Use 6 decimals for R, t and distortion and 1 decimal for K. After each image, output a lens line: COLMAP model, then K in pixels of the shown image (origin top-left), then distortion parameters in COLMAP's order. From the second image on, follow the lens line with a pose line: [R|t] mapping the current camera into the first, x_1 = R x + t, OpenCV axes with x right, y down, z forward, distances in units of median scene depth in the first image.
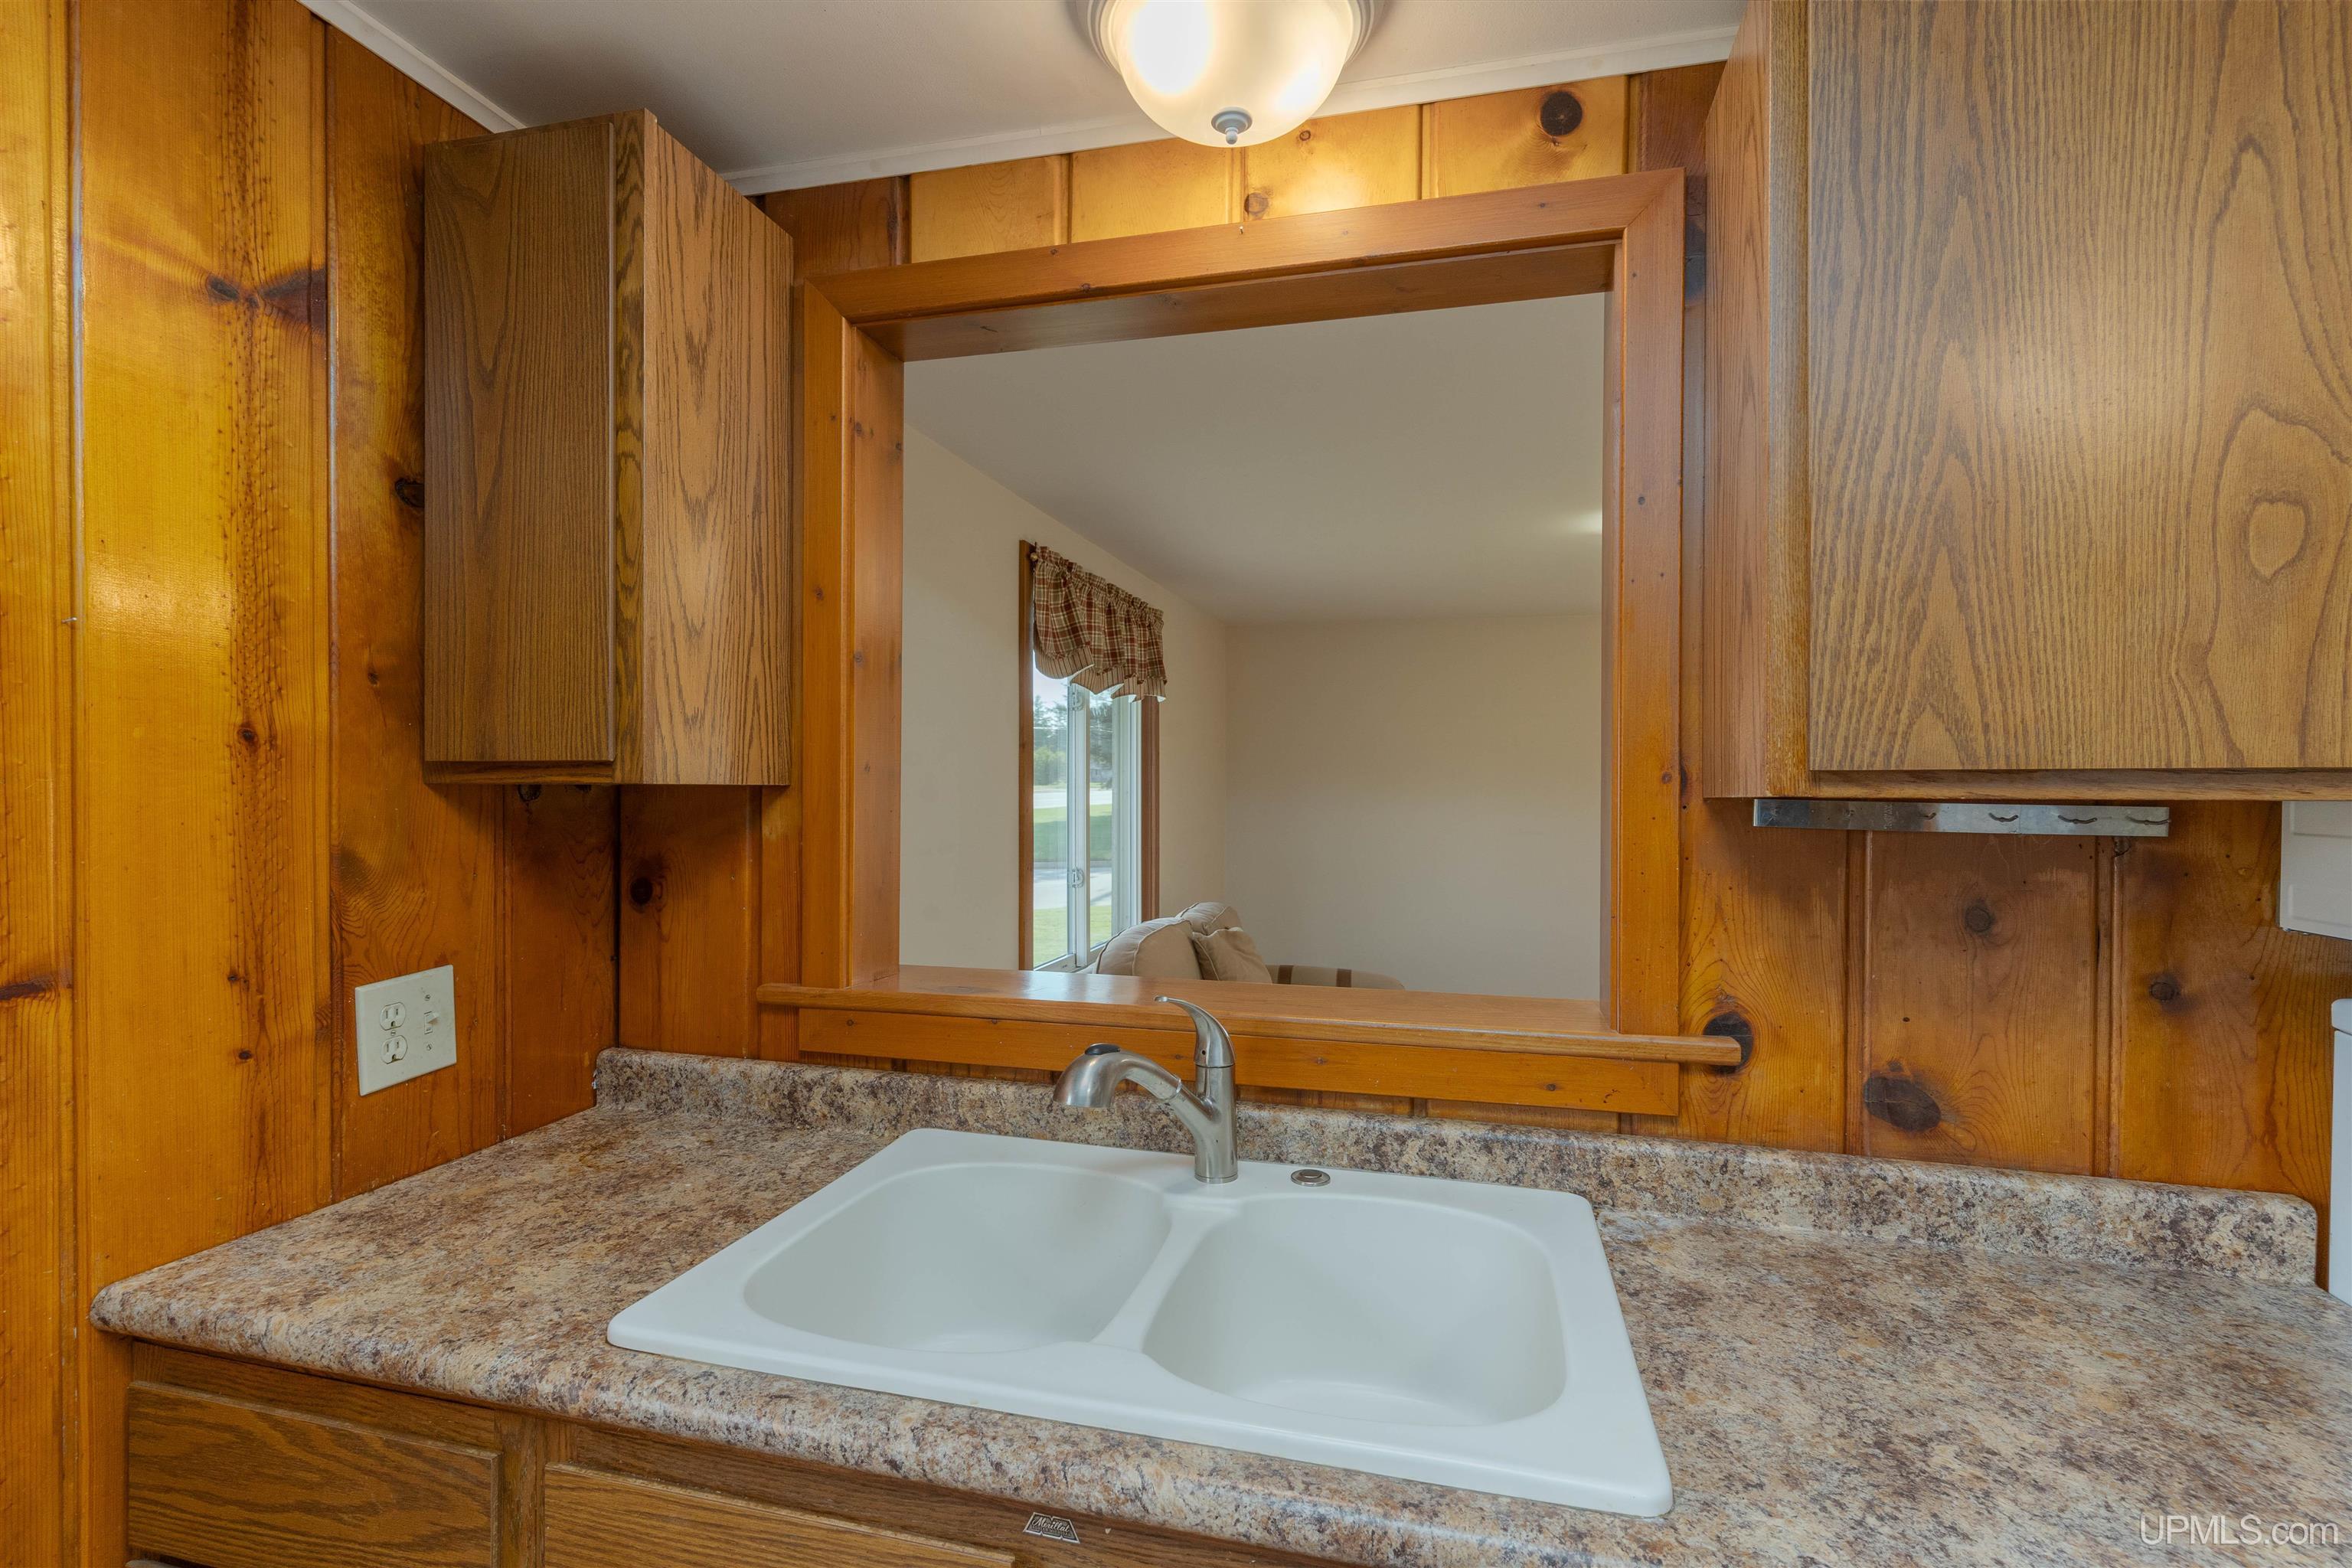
lens RADIAL K [[1131.2, 0, 1165.3], [0, 1131.2, 792.5], [0, 0, 1]] dist [0.003824, 0.000130]
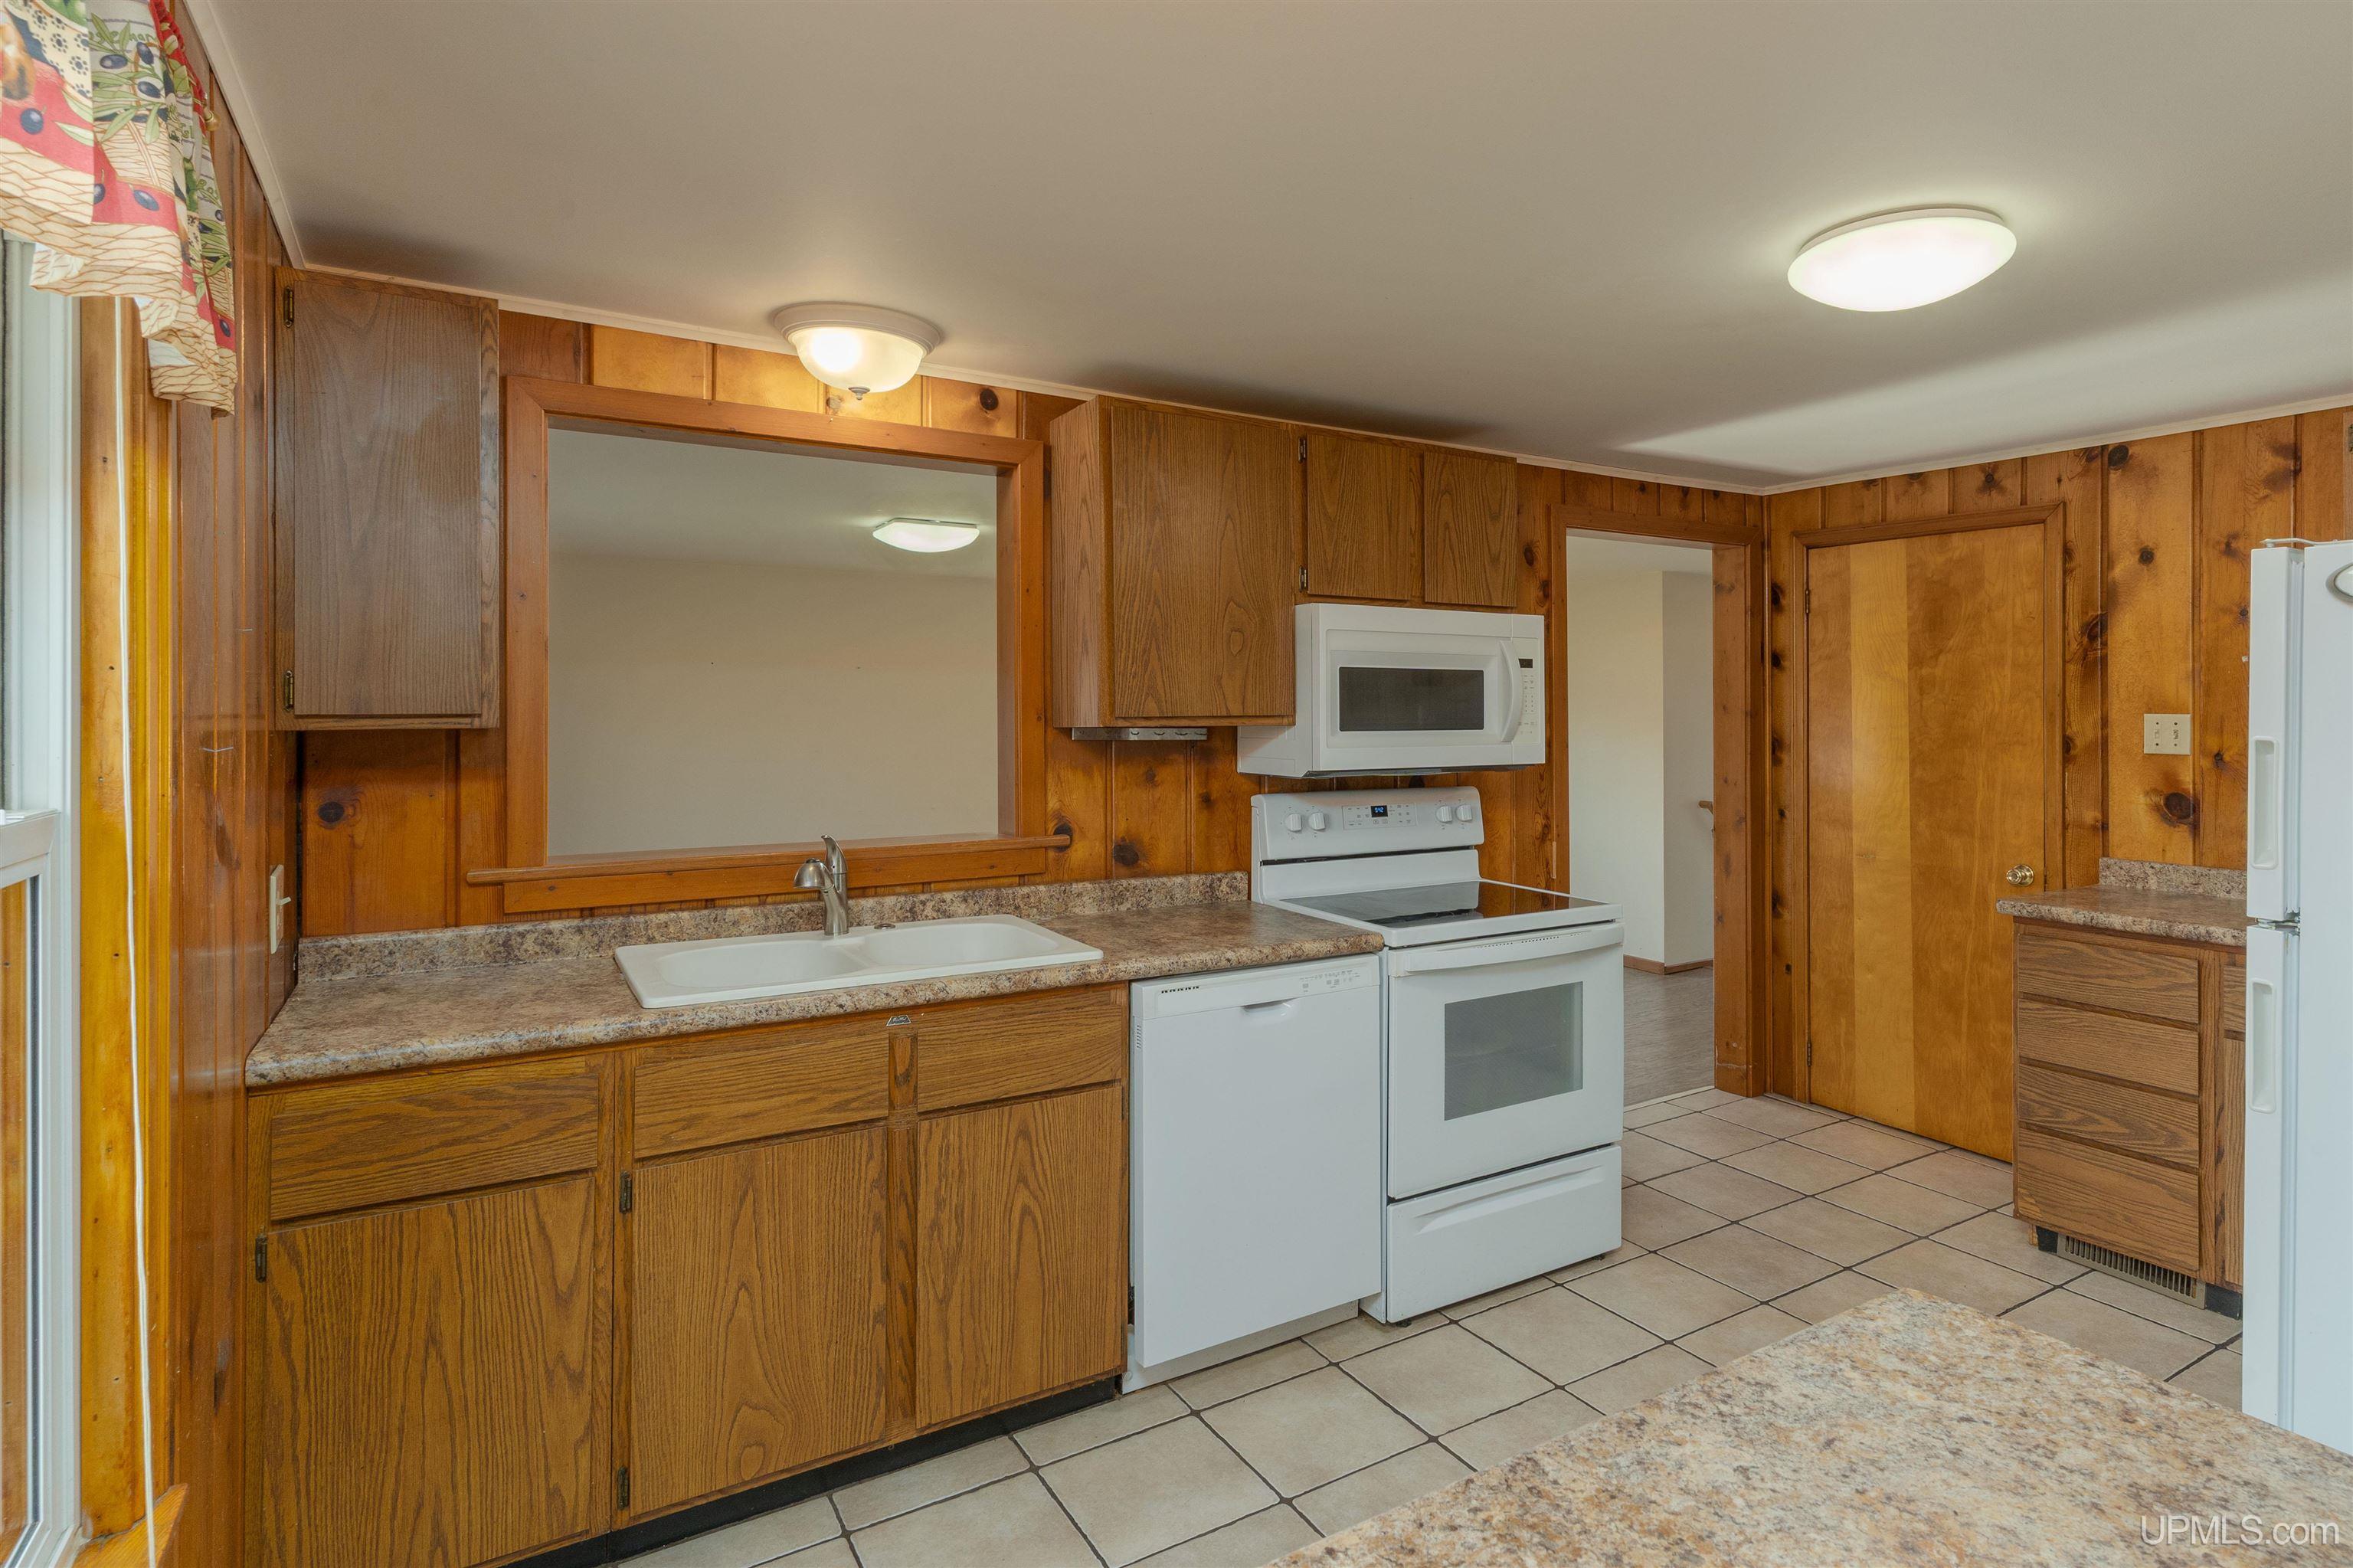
lens RADIAL K [[1228.2, 0, 1285.7], [0, 1228.2, 712.2], [0, 0, 1]] dist [0.001751, 0.000062]
pose [[0.678593, -0.005897, 0.734491, -0.984938], [0.011267, 0.999934, -0.002381, -0.014621], [-0.734428, 0.009891, 0.678614, -0.969765]]
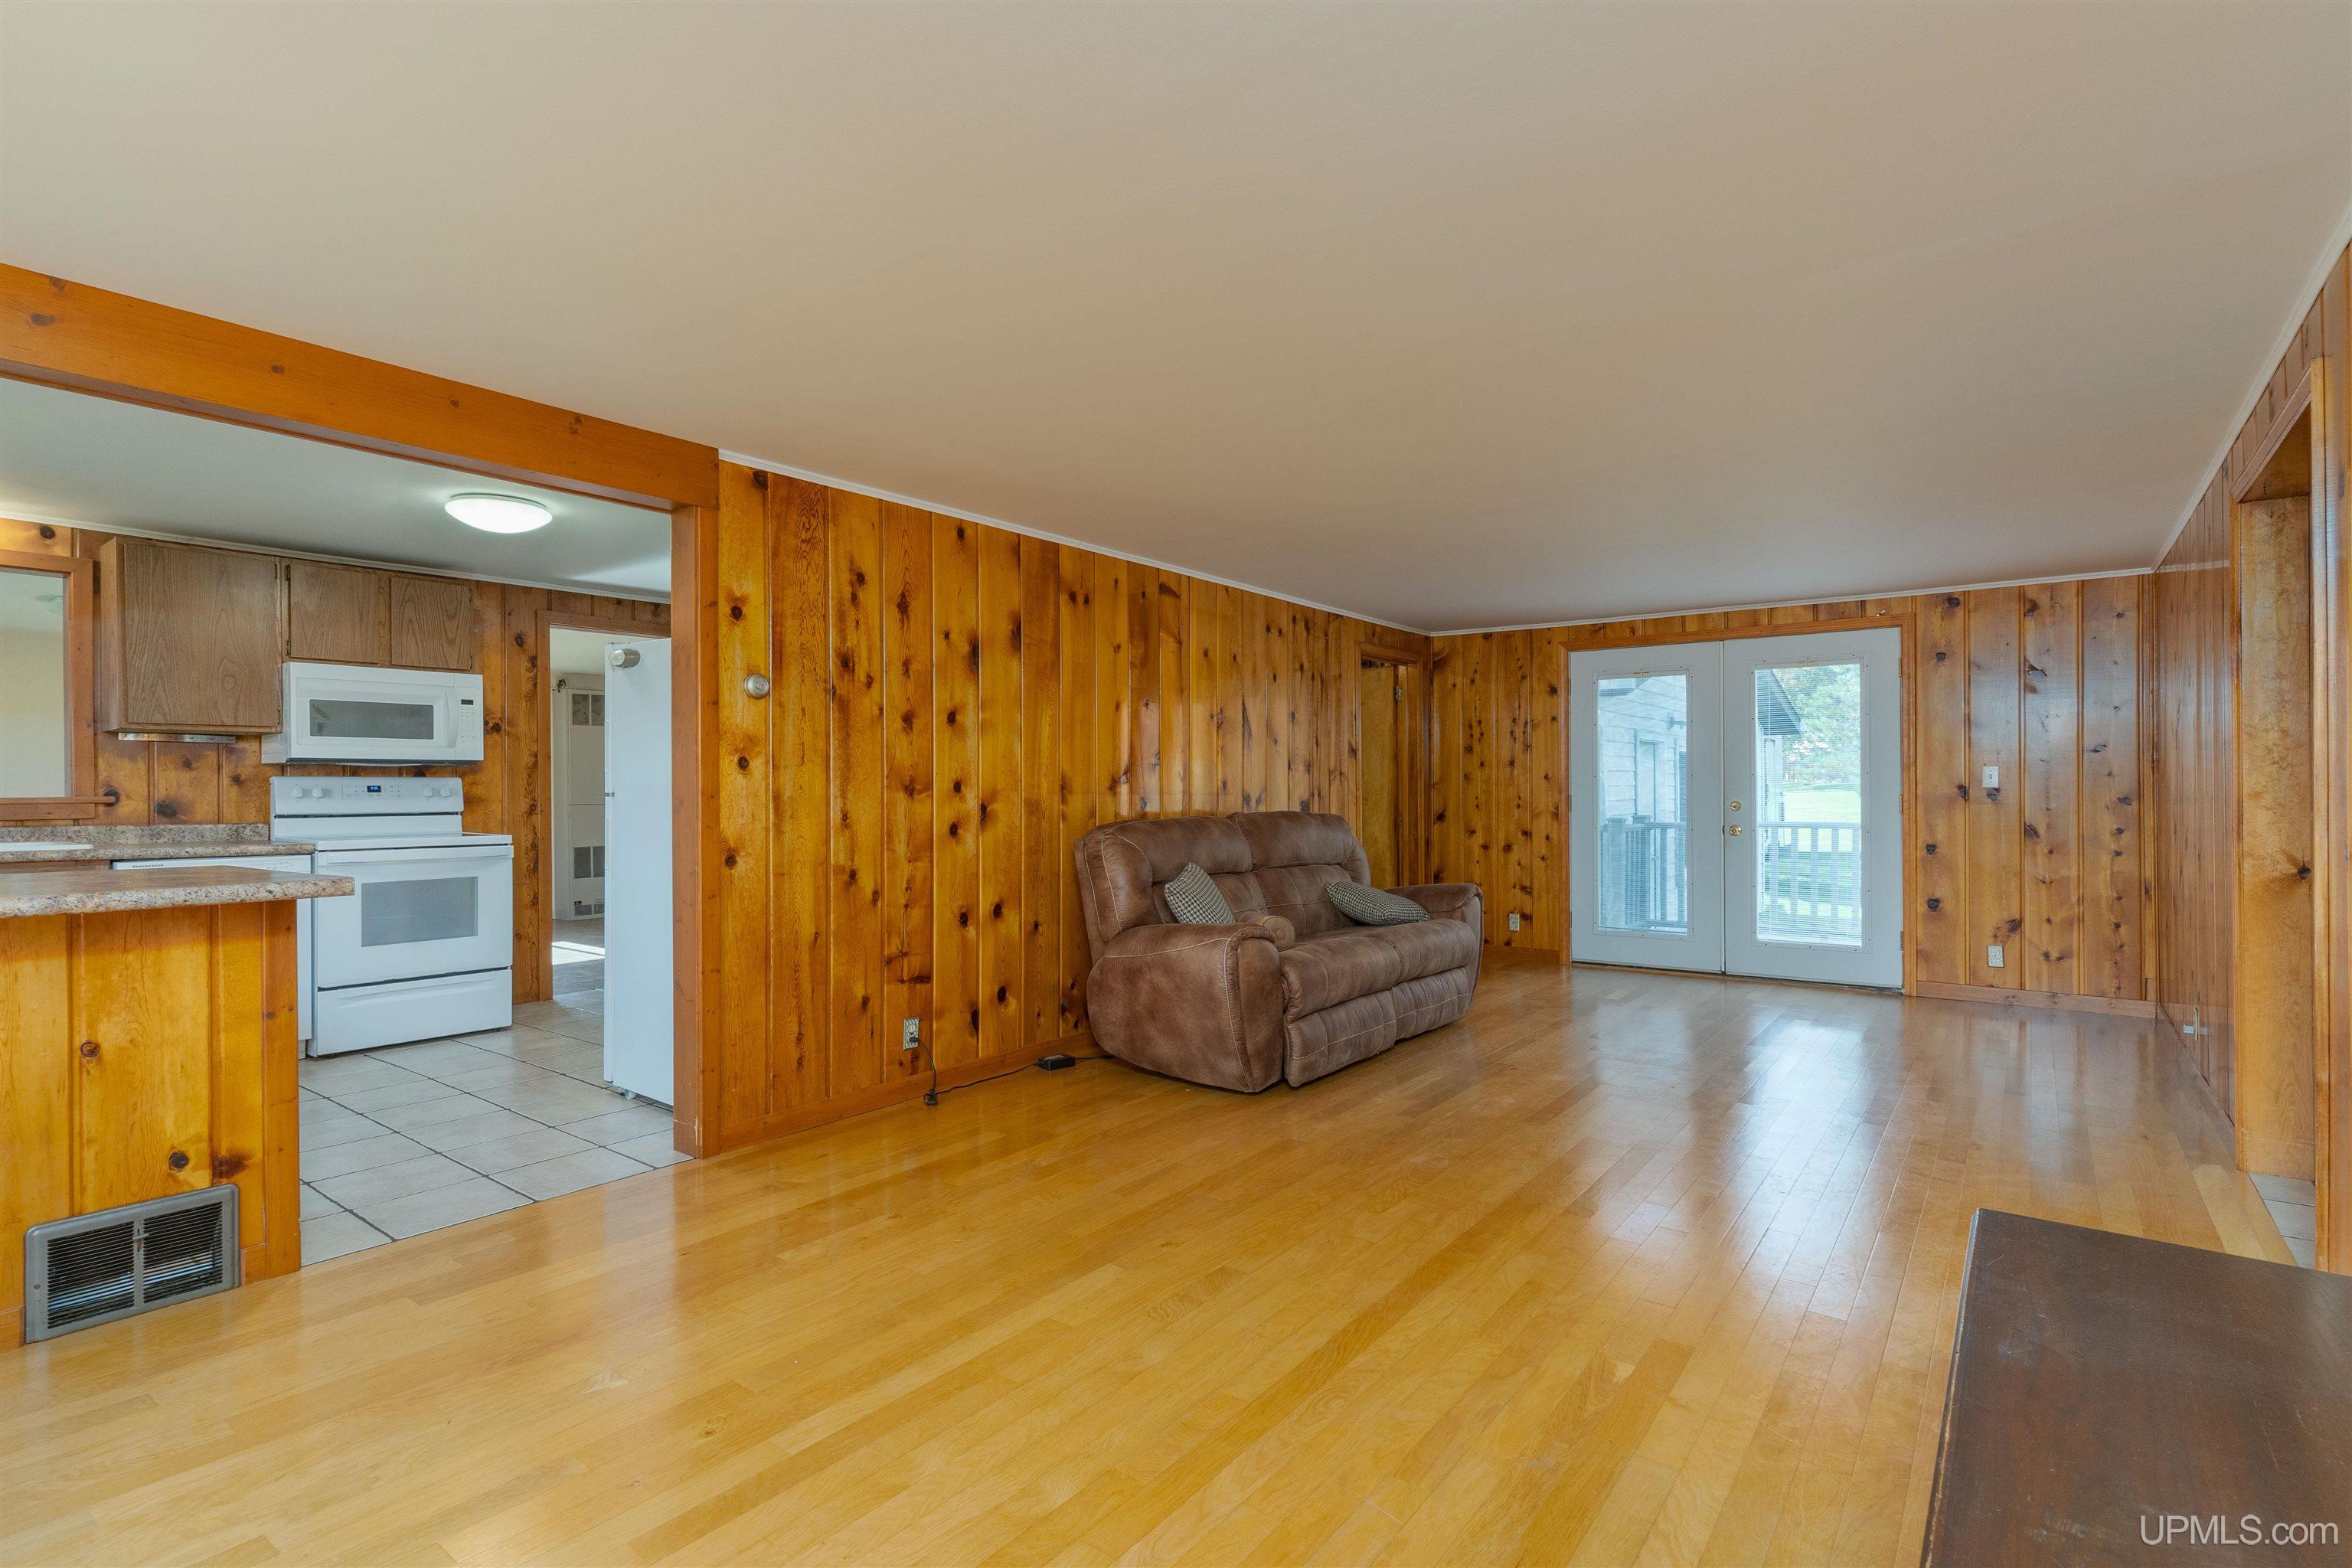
lens RADIAL K [[1131.2, 0, 1161.8], [0, 1131.2, 781.3], [0, 0, 1]] dist [0.003824, 0.000130]
pose [[0.379751, -0.003491, 0.925082, -1.638089], [0.015328, 0.999879, -0.002519, 0.229642], [-0.924962, 0.015137, 0.379759, -3.601432]]
